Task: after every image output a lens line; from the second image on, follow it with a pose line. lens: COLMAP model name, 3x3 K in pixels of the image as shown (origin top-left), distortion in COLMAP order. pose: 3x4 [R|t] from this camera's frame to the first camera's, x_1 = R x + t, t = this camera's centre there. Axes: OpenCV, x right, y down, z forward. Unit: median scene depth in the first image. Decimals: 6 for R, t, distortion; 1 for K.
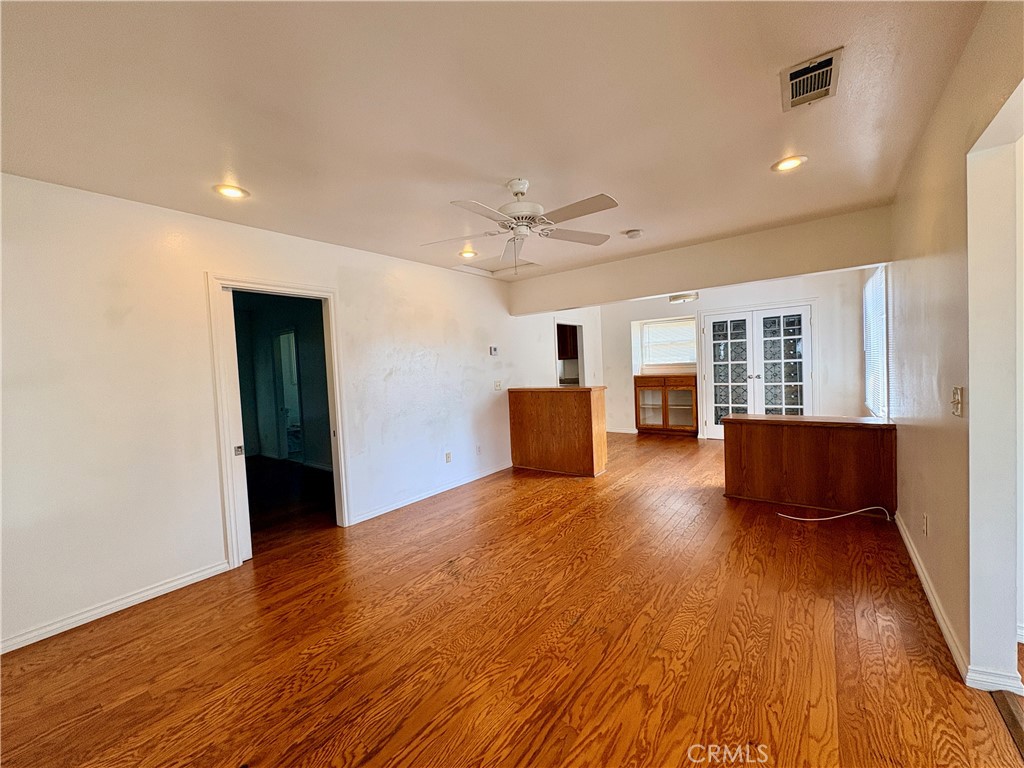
lens RADIAL K [[407.8, 0, 512.0], [0, 407.8, 384.0], [0, 0, 1]] dist [-0.002151, -0.000459]
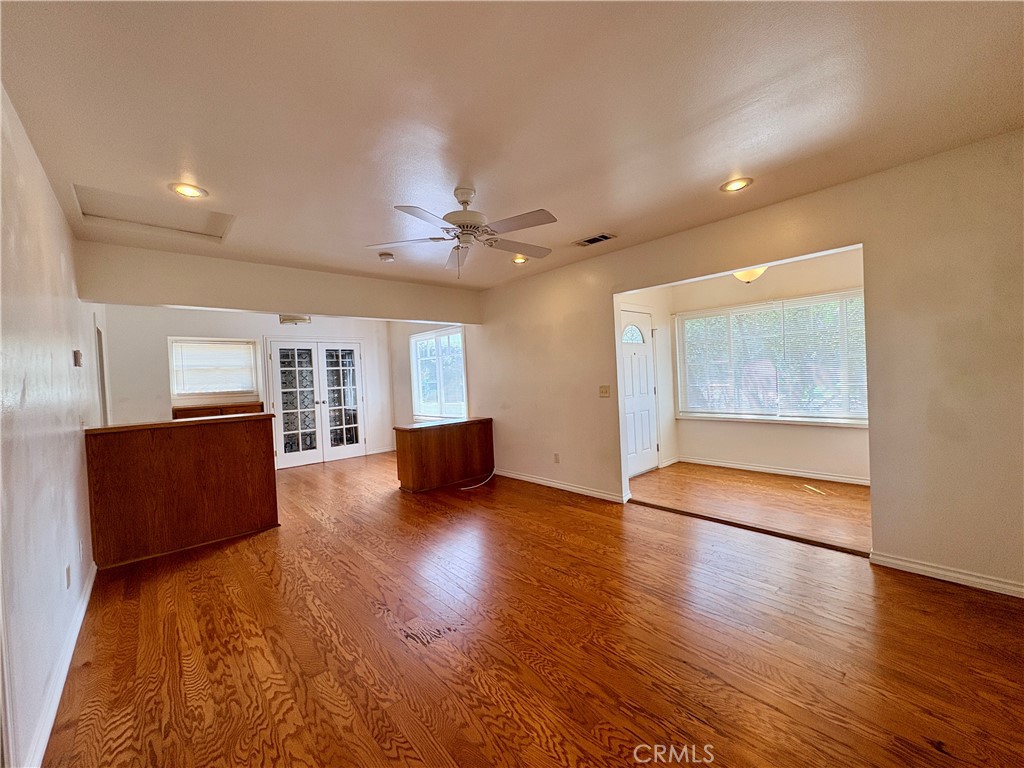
lens RADIAL K [[407.8, 0, 512.0], [0, 407.8, 384.0], [0, 0, 1]] dist [-0.002151, -0.000459]
pose [[0.191543, 0.020672, 0.981267, -0.644294], [0.077102, 0.996372, -0.036041, 0.021083], [-0.978451, 0.082561, 0.189254, 0.493679]]
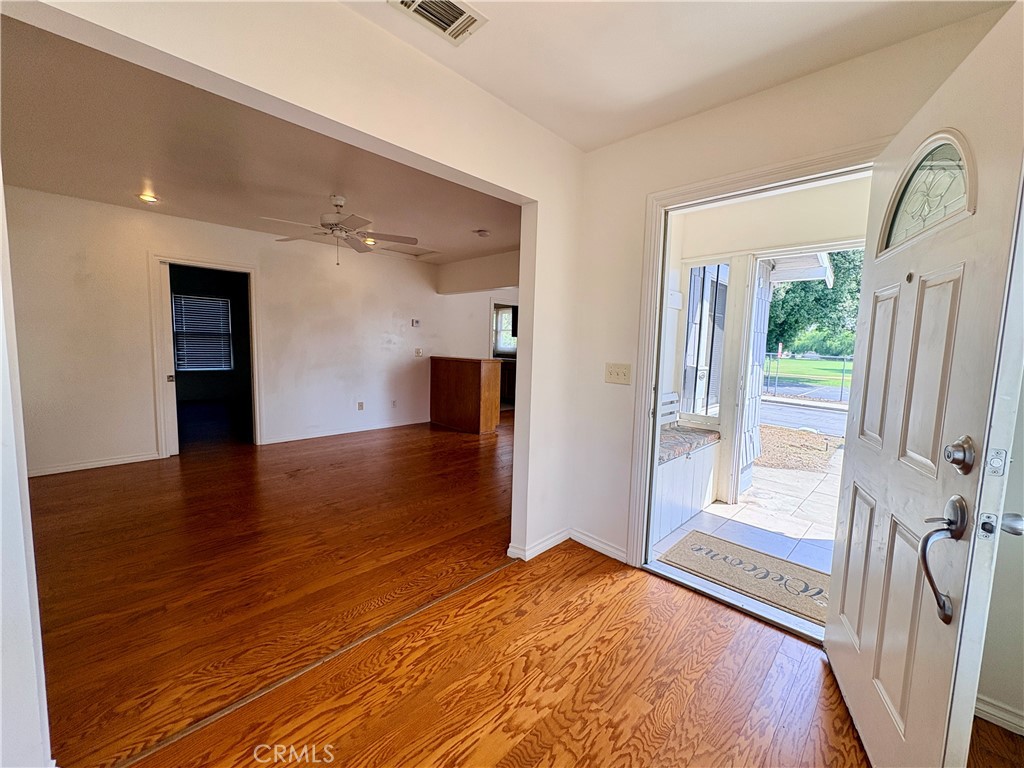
lens RADIAL K [[410.7, 0, 512.0], [0, 410.7, 384.0], [0, 0, 1]] dist [0.002002, 0.000173]
pose [[0.989078, 0.086701, -0.119197, 0.549368], [-0.079651, 0.994849, 0.062696, -0.002365], [0.124019, -0.052517, 0.990889, -0.223036]]
